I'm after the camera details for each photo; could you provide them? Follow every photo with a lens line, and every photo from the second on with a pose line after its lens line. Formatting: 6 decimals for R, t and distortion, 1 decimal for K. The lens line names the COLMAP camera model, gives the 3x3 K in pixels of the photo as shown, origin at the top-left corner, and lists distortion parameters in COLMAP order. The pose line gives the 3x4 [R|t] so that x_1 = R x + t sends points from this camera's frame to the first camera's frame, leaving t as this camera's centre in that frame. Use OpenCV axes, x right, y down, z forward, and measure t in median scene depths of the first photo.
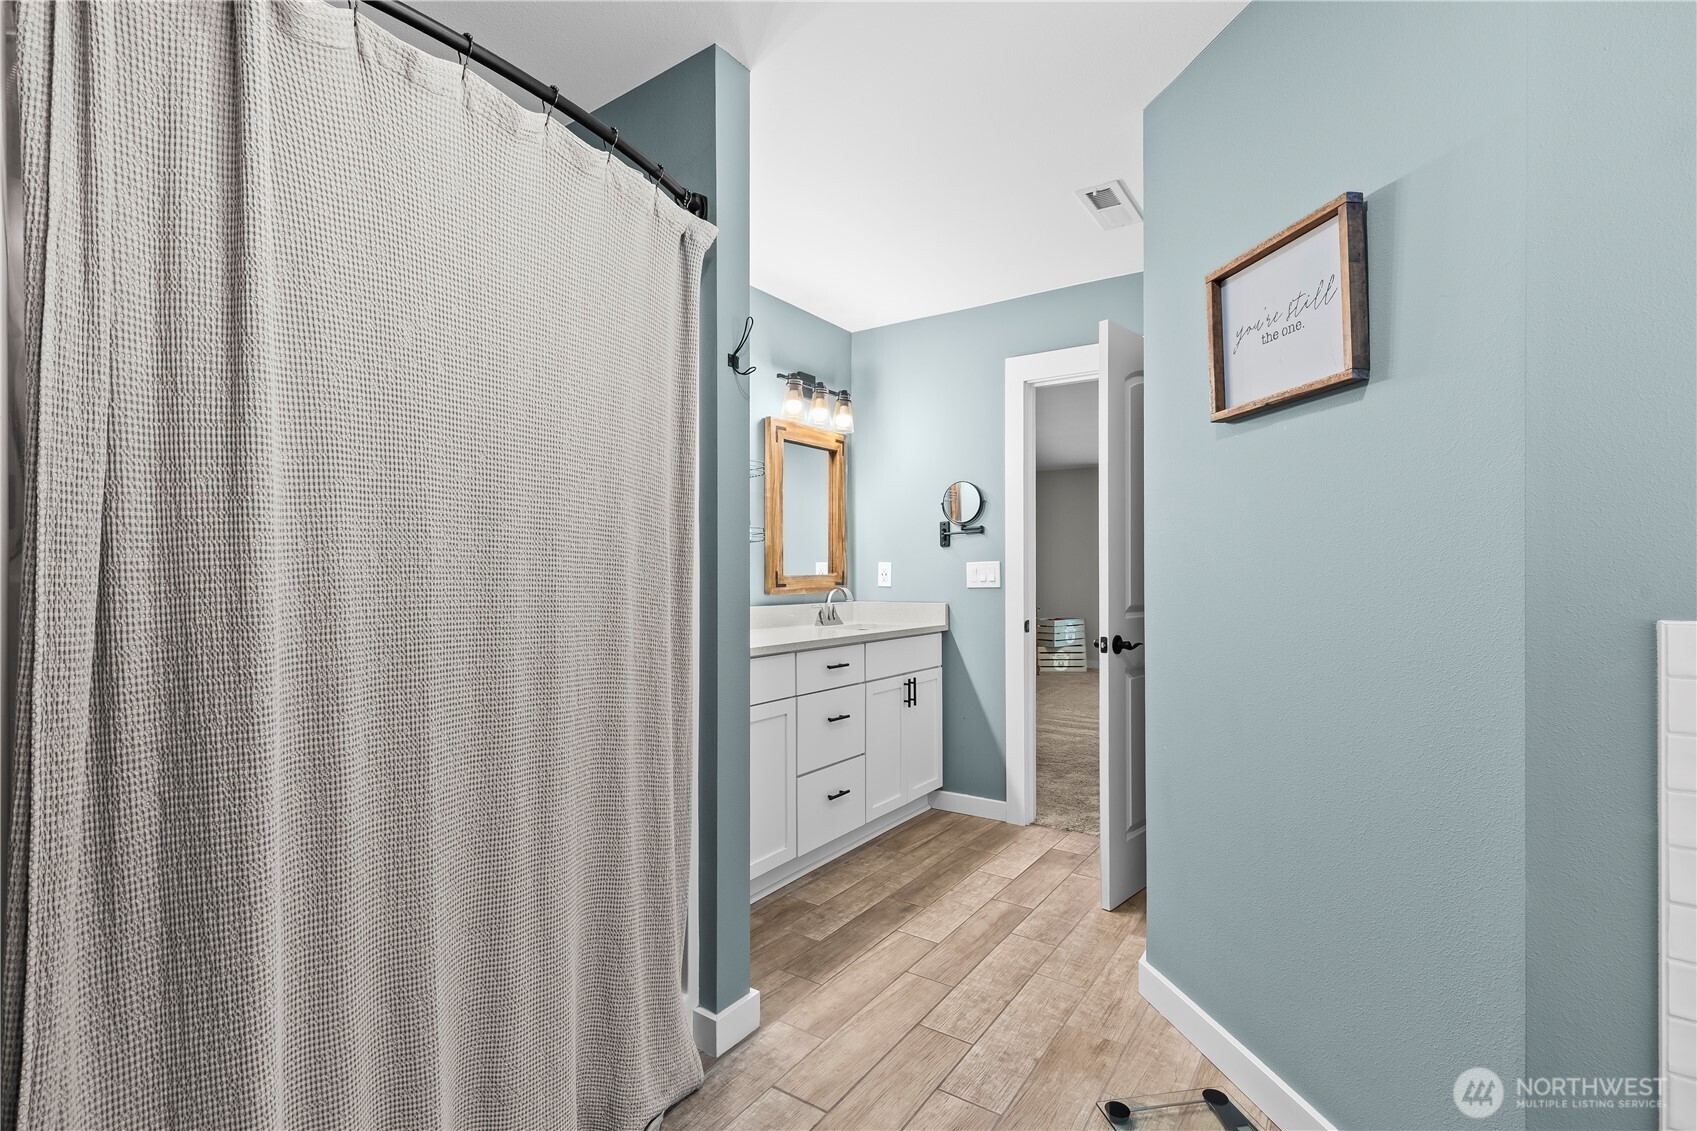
lens RADIAL K [[762.3, 0, 848.5], [0, 762.3, 565.5], [0, 0, 1]] dist [0.000537, 0.000202]
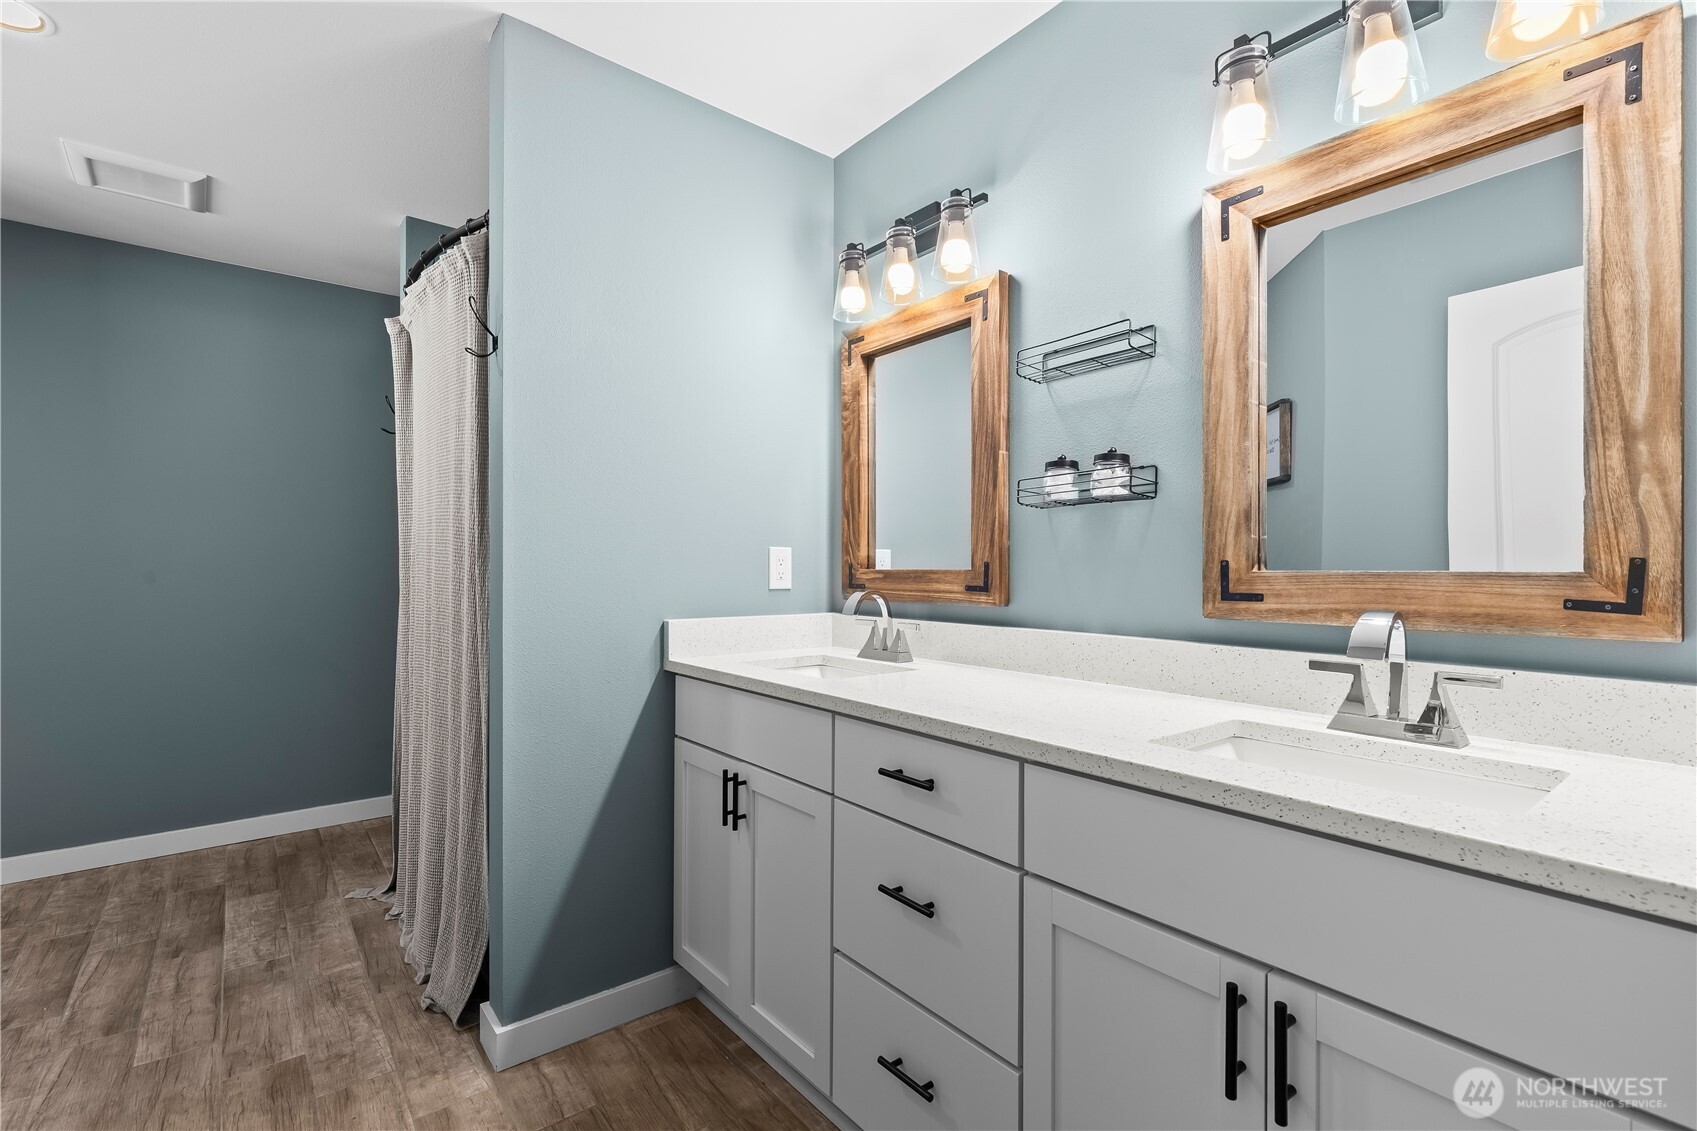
lens RADIAL K [[762.3, 0, 848.5], [0, 762.3, 565.5], [0, 0, 1]] dist [0.000537, 0.000202]
pose [[-0.285469, -0.008782, -0.958348, 0.350449], [0.001967, 0.999951, -0.009749, 0.013354], [0.958386, -0.004668, -0.285438, 0.930207]]
